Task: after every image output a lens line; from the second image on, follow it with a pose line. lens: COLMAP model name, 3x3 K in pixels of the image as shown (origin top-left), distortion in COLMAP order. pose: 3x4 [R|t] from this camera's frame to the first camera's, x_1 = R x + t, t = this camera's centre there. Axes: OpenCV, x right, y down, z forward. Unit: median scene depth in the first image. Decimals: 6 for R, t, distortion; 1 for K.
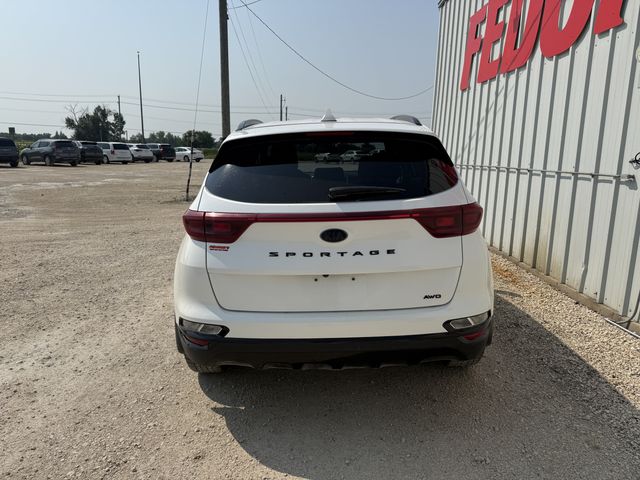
lens RADIAL K [[450.0, 0, 317.2], [0, 450.0, 237.2], [0, 0, 1]] dist [0.029530, -0.049600]
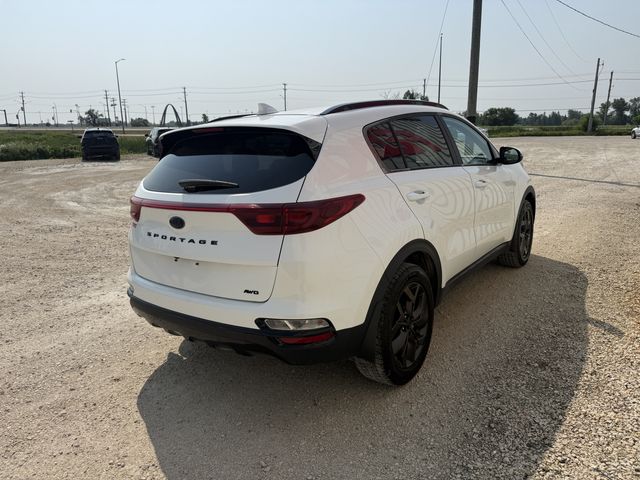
lens RADIAL K [[450.0, 0, 315.0], [0, 450.0, 241.2], [0, 0, 1]] dist [0.029530, -0.049600]
pose [[0.792749, 0.106393, -0.600191, 0.811587], [-0.074513, 0.994179, 0.077816, -0.058420], [0.604976, -0.016967, 0.796063, 0.245972]]
